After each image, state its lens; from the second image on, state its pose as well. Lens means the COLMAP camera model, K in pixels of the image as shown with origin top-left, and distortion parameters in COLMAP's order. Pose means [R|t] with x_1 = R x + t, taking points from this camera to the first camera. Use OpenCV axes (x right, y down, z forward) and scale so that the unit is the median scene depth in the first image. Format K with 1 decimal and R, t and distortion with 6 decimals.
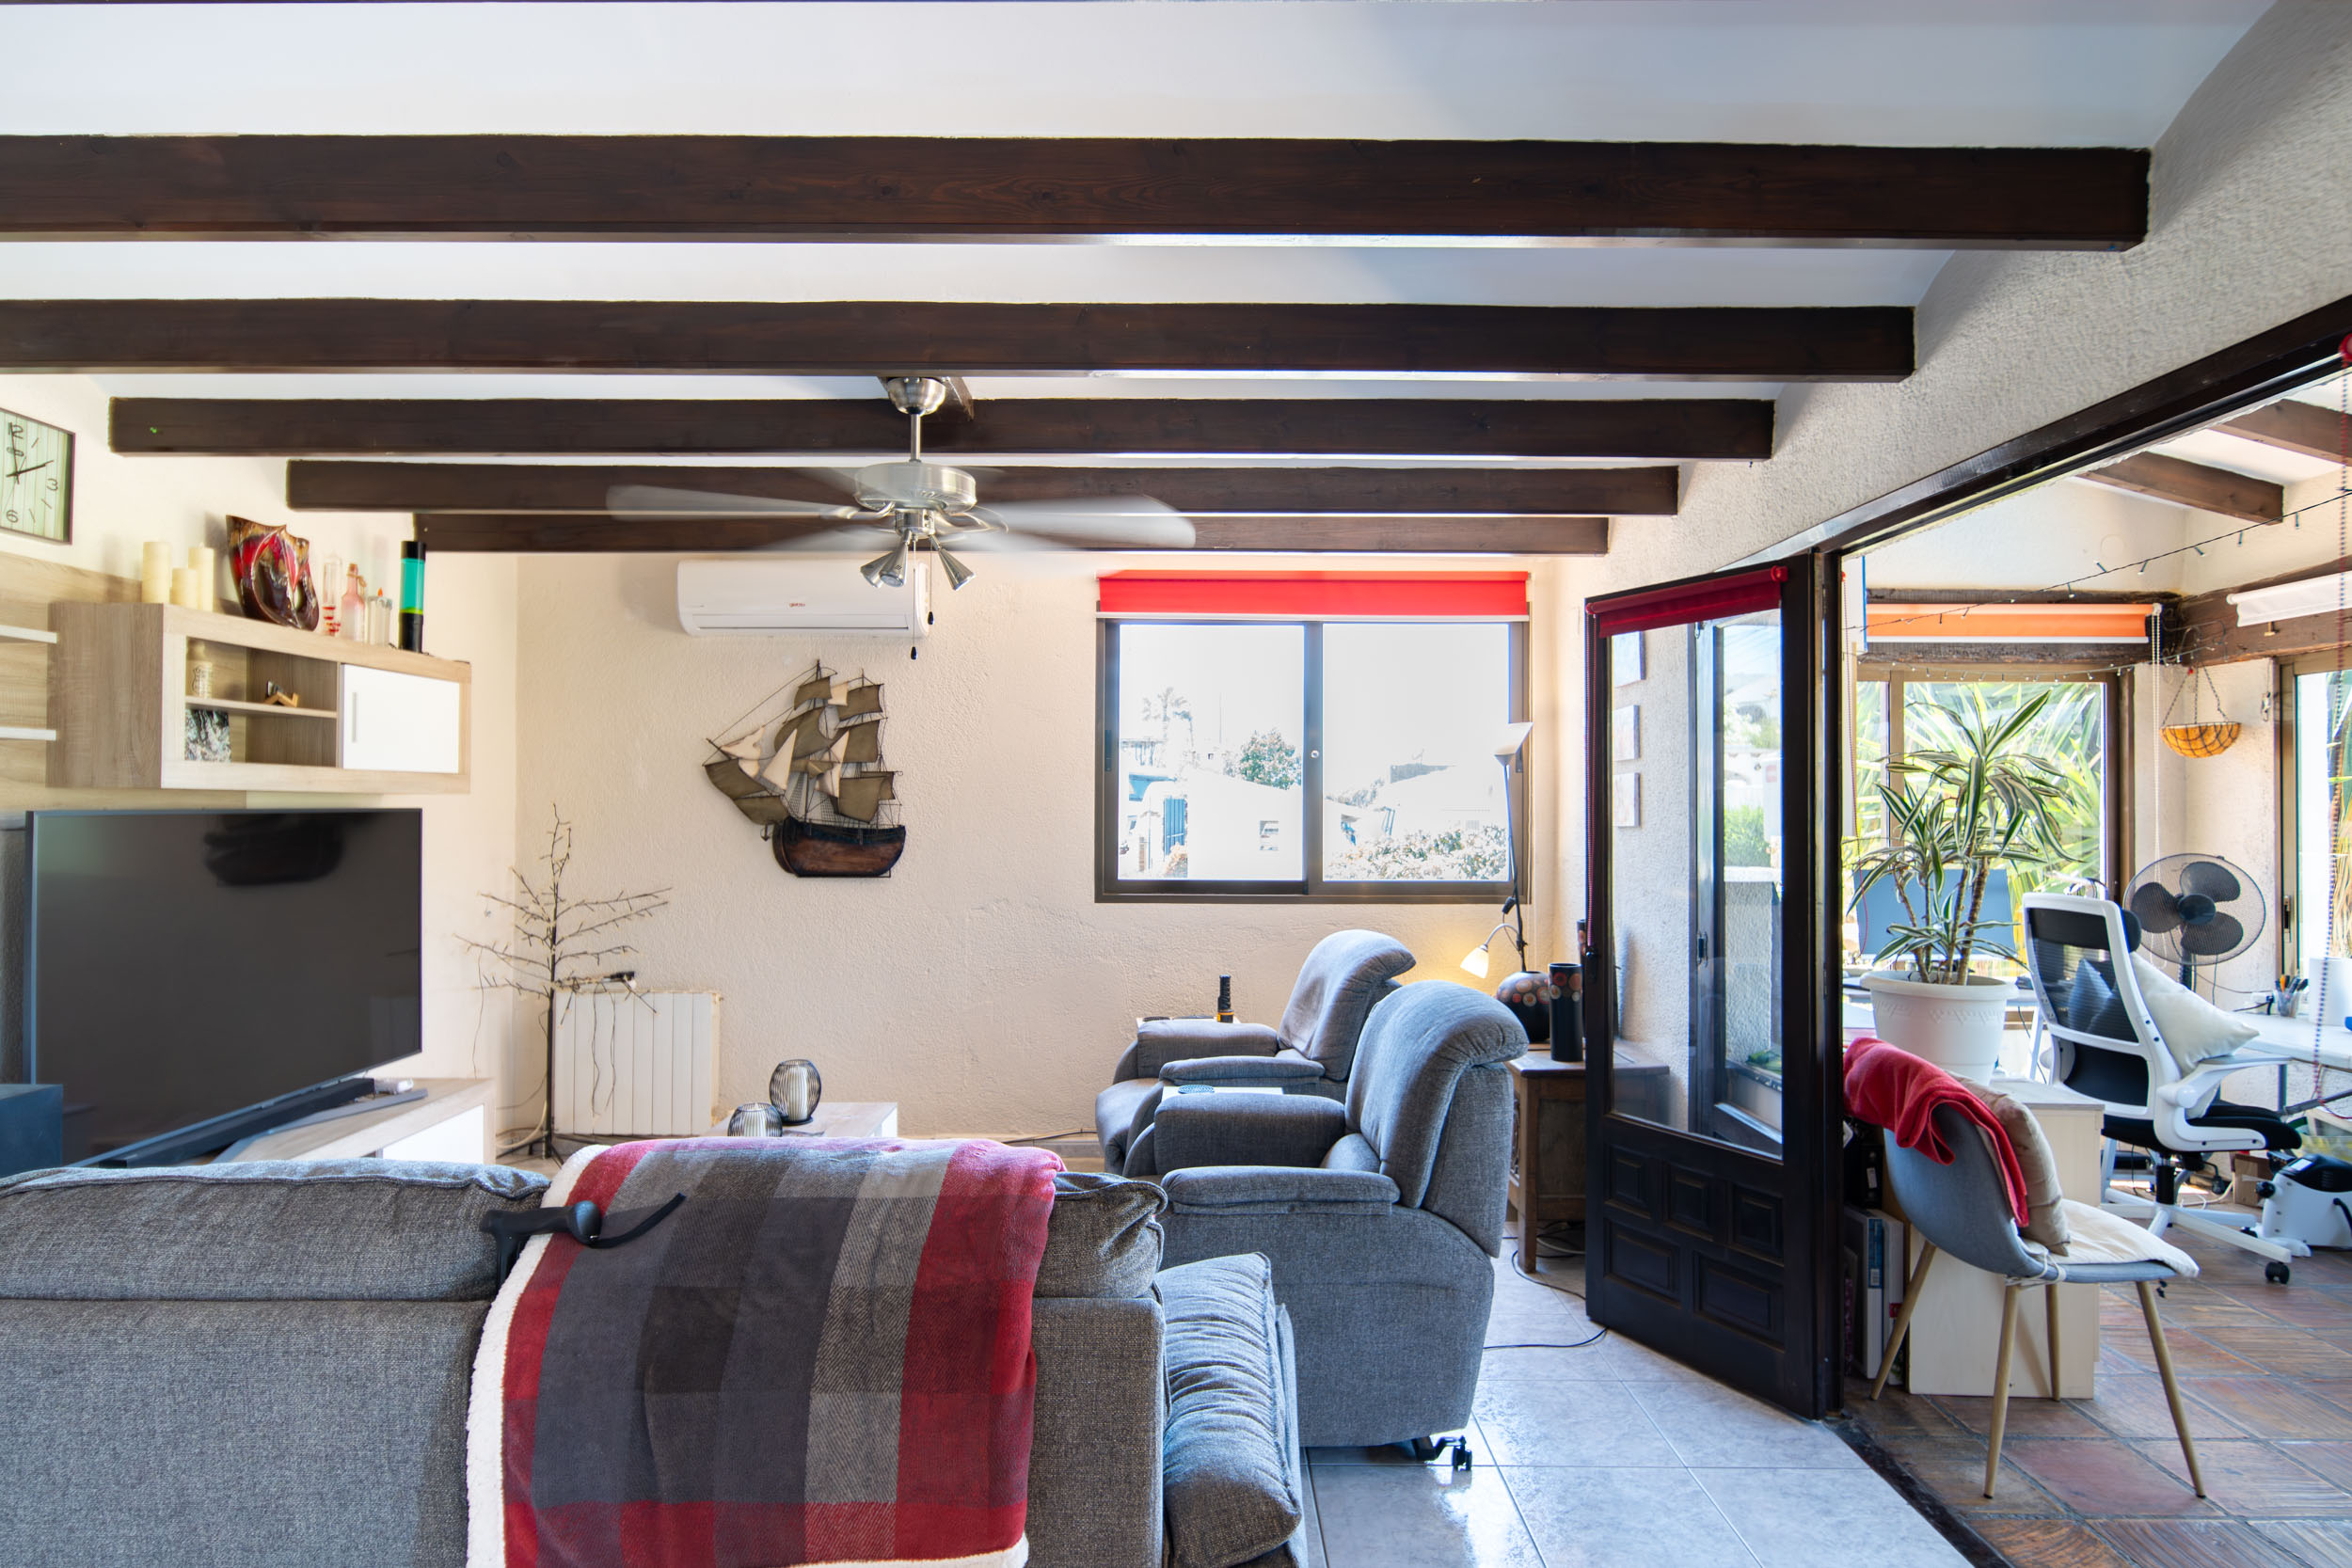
lens RADIAL K [[1262.8, 0, 1179.4], [0, 1262.8, 787.5], [0, 0, 1]] dist [-0.004820, 0.004871]
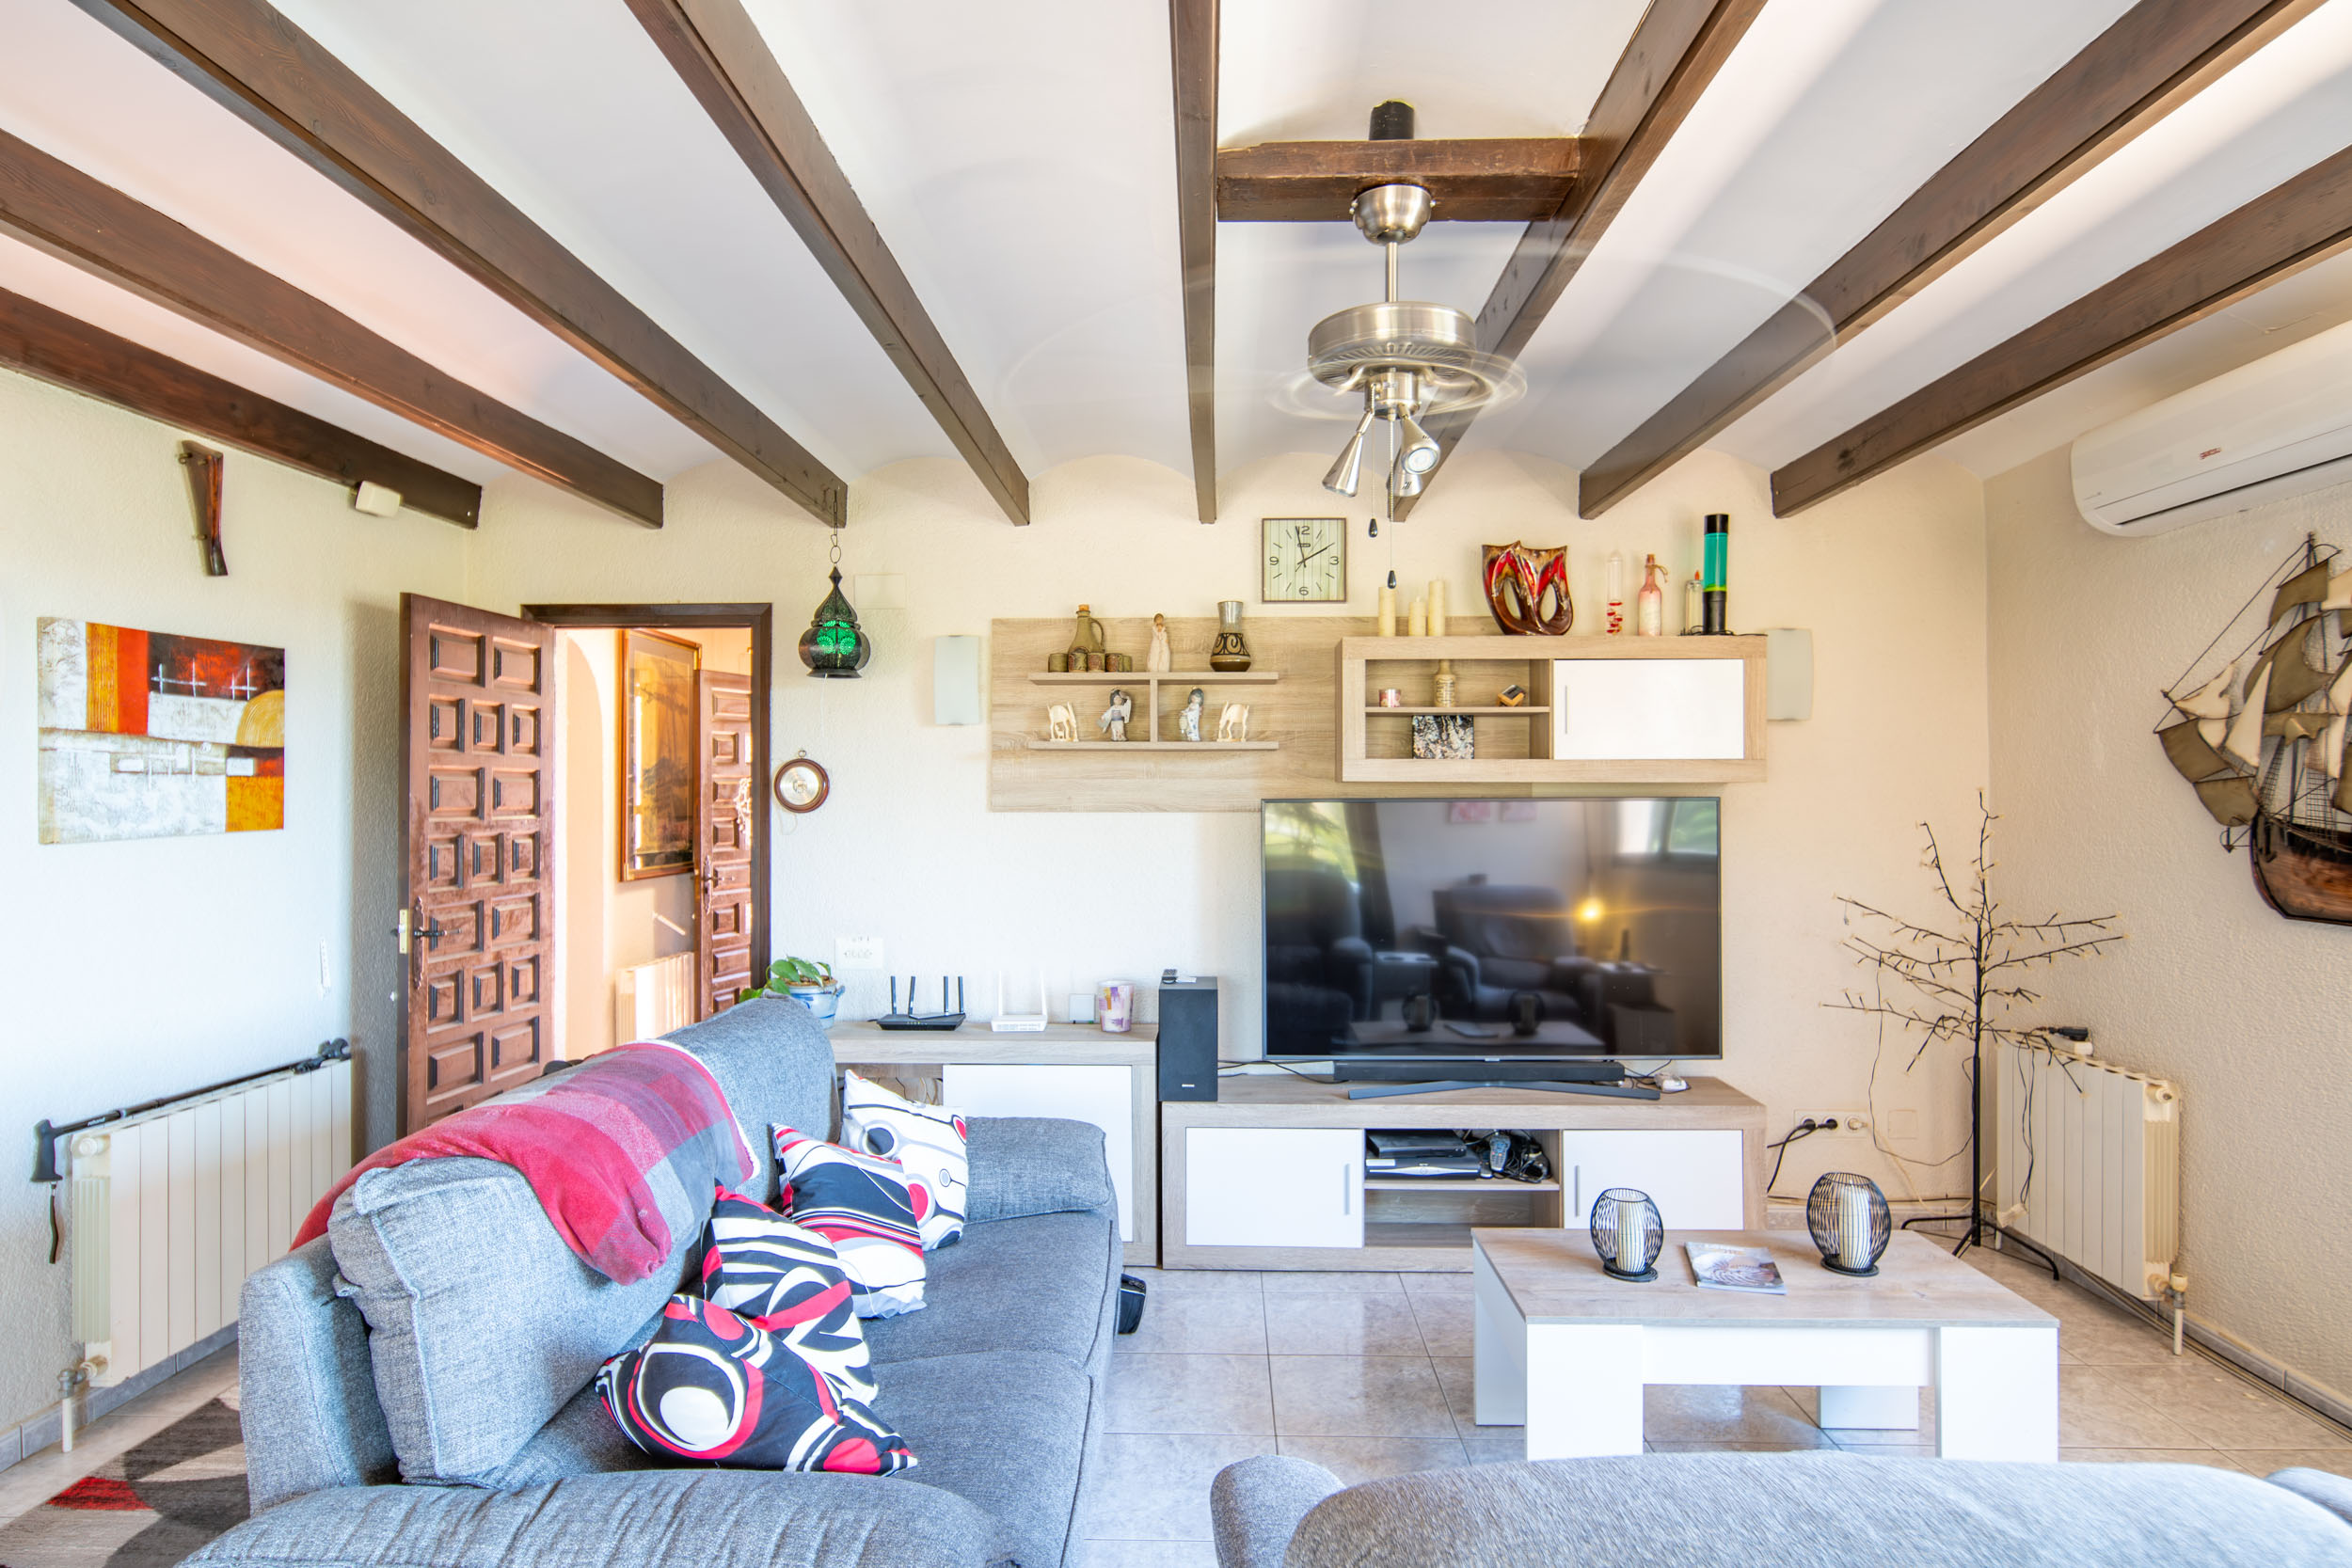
lens RADIAL K [[1262.8, 0, 1188.9], [0, 1262.8, 791.2], [0, 0, 1]] dist [-0.004820, 0.004871]
pose [[-0.021674, -0.006051, -0.999747, 0.293667], [0.014465, 0.999875, -0.006366, 0.009907], [0.999660, -0.014599, -0.021584, 0.532289]]
